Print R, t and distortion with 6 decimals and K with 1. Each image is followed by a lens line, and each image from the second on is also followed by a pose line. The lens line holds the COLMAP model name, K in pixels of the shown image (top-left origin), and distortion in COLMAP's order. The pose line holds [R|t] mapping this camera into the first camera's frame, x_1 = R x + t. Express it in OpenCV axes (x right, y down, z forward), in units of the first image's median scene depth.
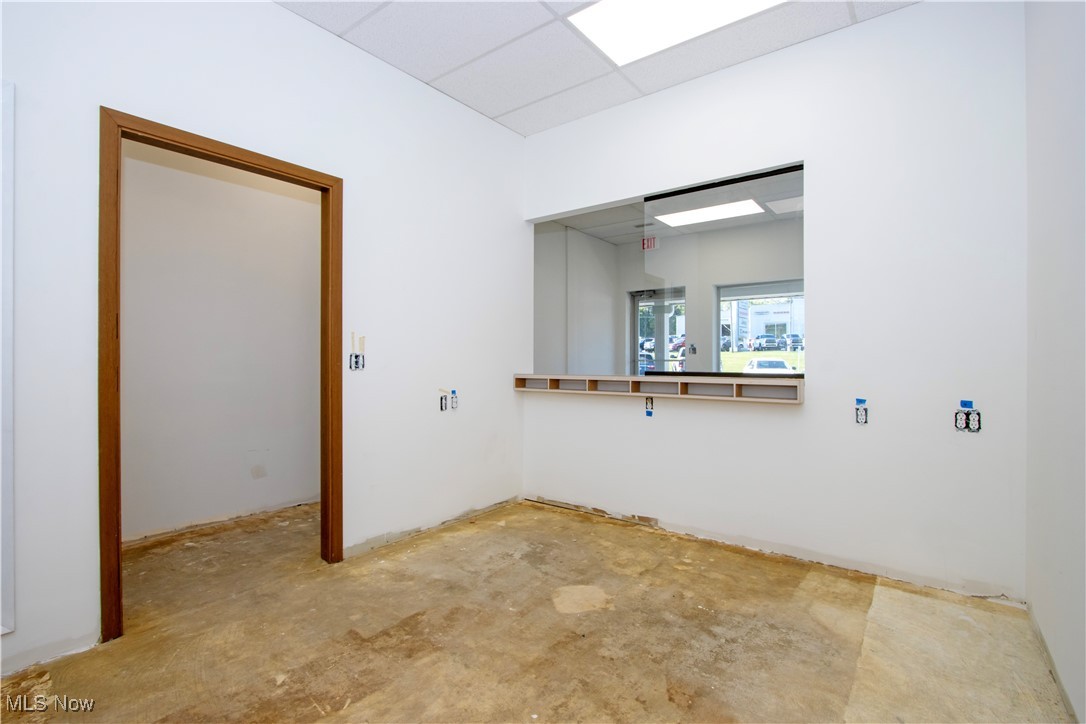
lens RADIAL K [[516.4, 0, 541.8], [0, 516.4, 362.7], [0, 0, 1]] dist [-0.003818, 0.000051]
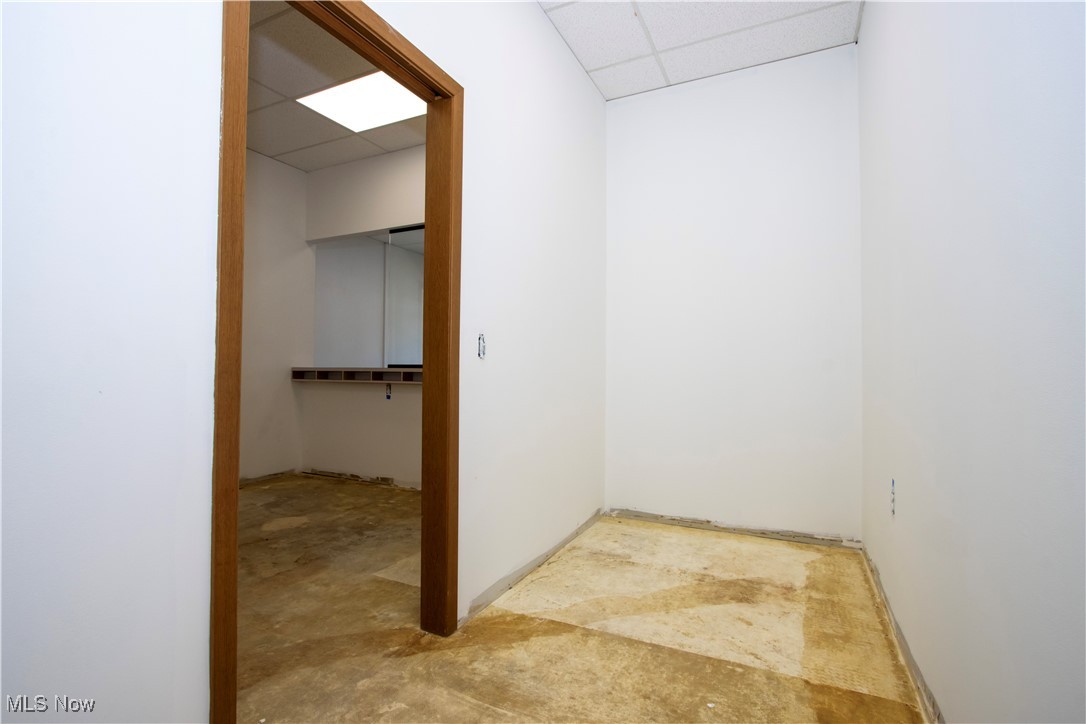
lens RADIAL K [[516.4, 0, 538.5], [0, 516.4, 361.5], [0, 0, 1]] dist [-0.003818, 0.000051]
pose [[0.980261, 0.013626, 0.197238, 0.514223], [-0.010040, 0.999766, -0.019168, 0.049846], [-0.197453, 0.016810, 0.980168, -0.550006]]
